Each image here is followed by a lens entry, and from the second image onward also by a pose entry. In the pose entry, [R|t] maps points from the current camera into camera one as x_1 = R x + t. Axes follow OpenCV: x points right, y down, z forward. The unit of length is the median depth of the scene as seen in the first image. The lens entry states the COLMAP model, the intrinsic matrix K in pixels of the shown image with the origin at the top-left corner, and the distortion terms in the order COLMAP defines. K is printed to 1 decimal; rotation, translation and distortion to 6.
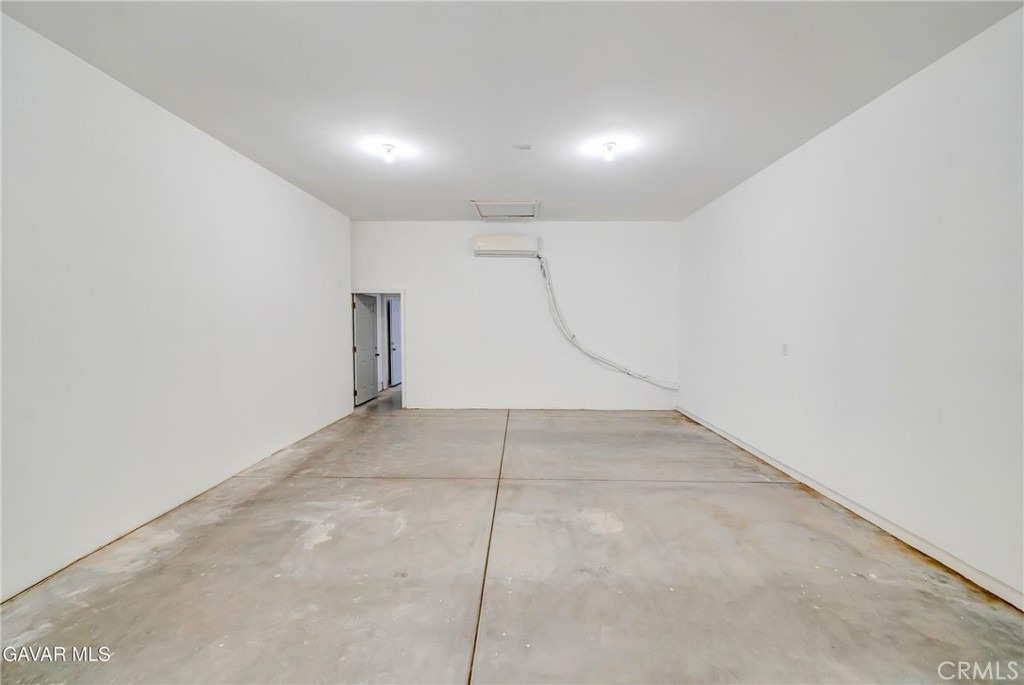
lens RADIAL K [[381.5, 0, 501.5], [0, 381.5, 345.6], [0, 0, 1]] dist [-0.000853, 0.000061]
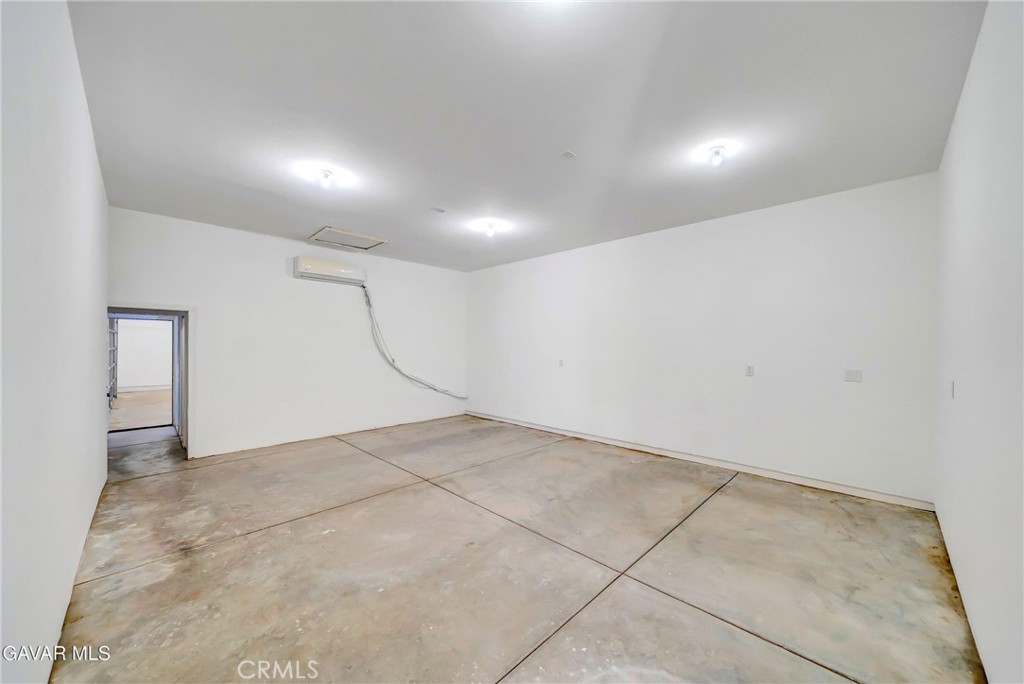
lens RADIAL K [[381.5, 0, 499.0], [0, 381.5, 350.3], [0, 0, 1]] dist [-0.000853, 0.000061]
pose [[0.684362, -0.006507, 0.729113, -0.677057], [0.045479, 0.998394, -0.033778, -0.001240], [-0.727722, 0.056275, 0.683559, 0.008746]]
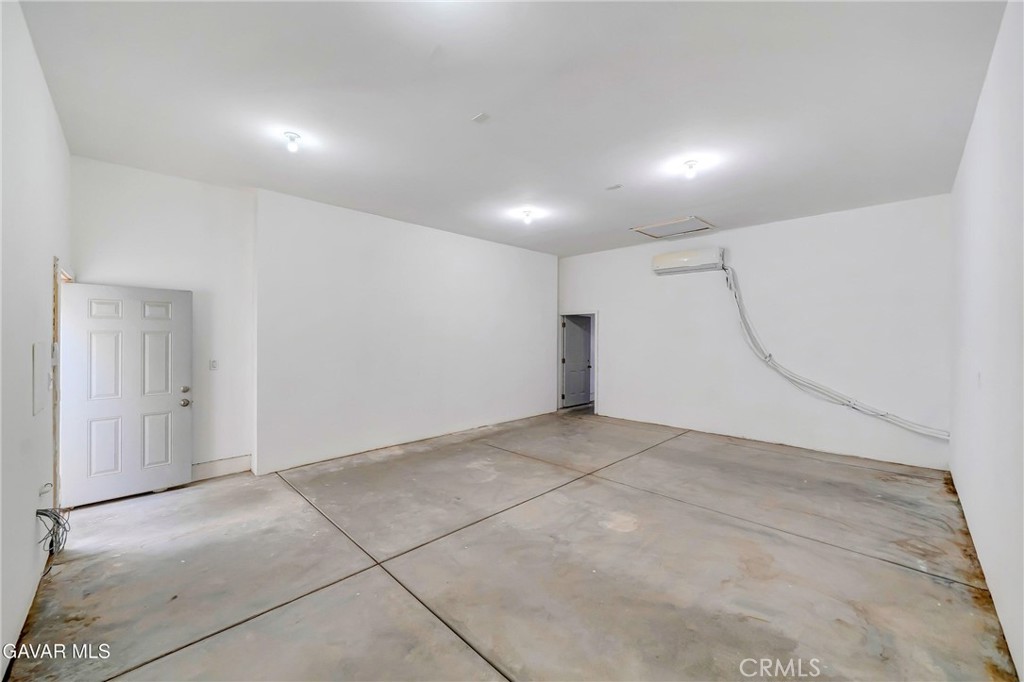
lens RADIAL K [[381.5, 0, 511.5], [0, 381.5, 334.3], [0, 0, 1]] dist [-0.000853, 0.000061]
pose [[0.734322, -0.006983, -0.678765, 0.579893], [-0.044313, 0.997321, -0.058200, 0.006321], [0.677353, 0.072815, 0.732046, -0.028221]]
